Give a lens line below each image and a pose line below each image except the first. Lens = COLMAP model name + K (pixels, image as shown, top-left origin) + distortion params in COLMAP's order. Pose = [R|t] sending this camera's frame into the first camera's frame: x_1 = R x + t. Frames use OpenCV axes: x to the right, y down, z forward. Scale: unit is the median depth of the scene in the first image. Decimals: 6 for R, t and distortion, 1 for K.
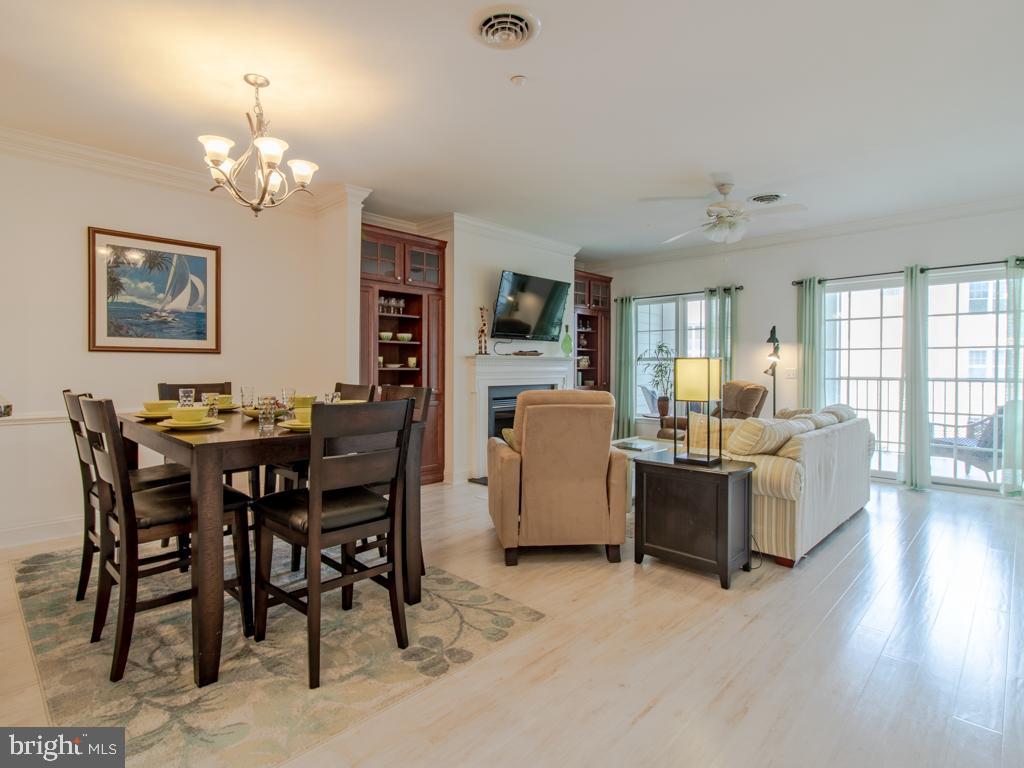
lens RADIAL K [[524.6, 0, 512.0], [0, 524.6, 384.0], [0, 0, 1]] dist [0.000516, 0.000008]
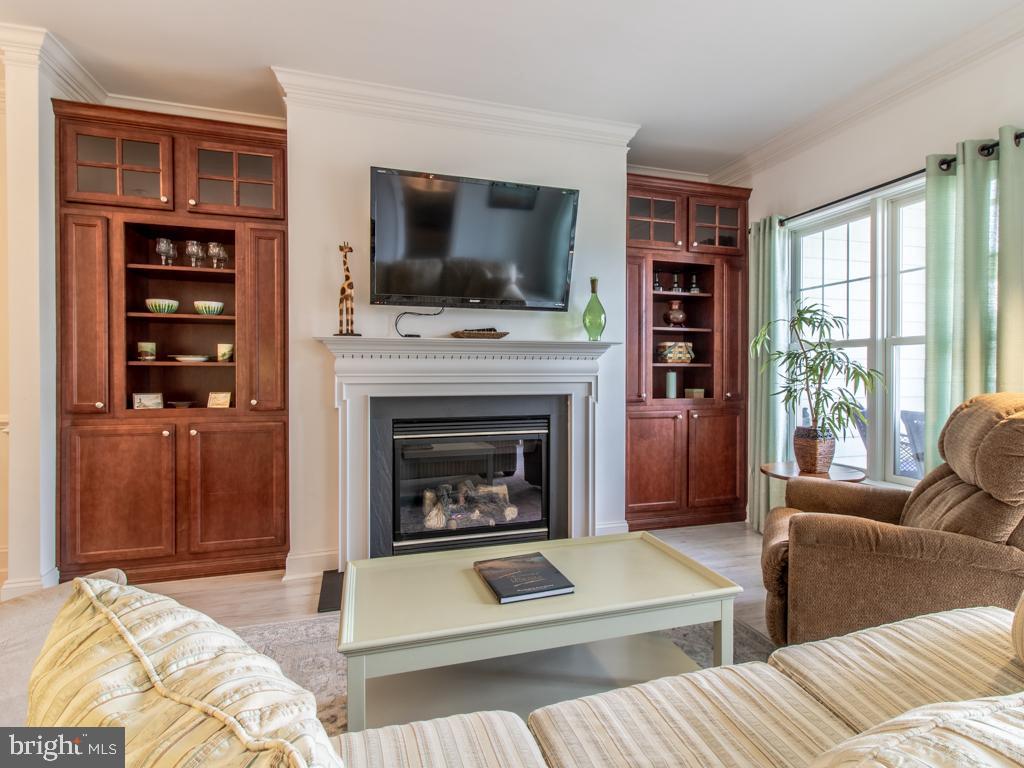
lens RADIAL K [[570.6, 0, 512.2], [0, 570.6, 372.5], [0, 0, 1]] dist [0.000177, 0.000529]
pose [[0.887897, 0.001542, -0.460040, 0.315098], [-0.014412, 0.999597, -0.024465, -0.007959], [0.459817, 0.028353, 0.887561, 0.523704]]
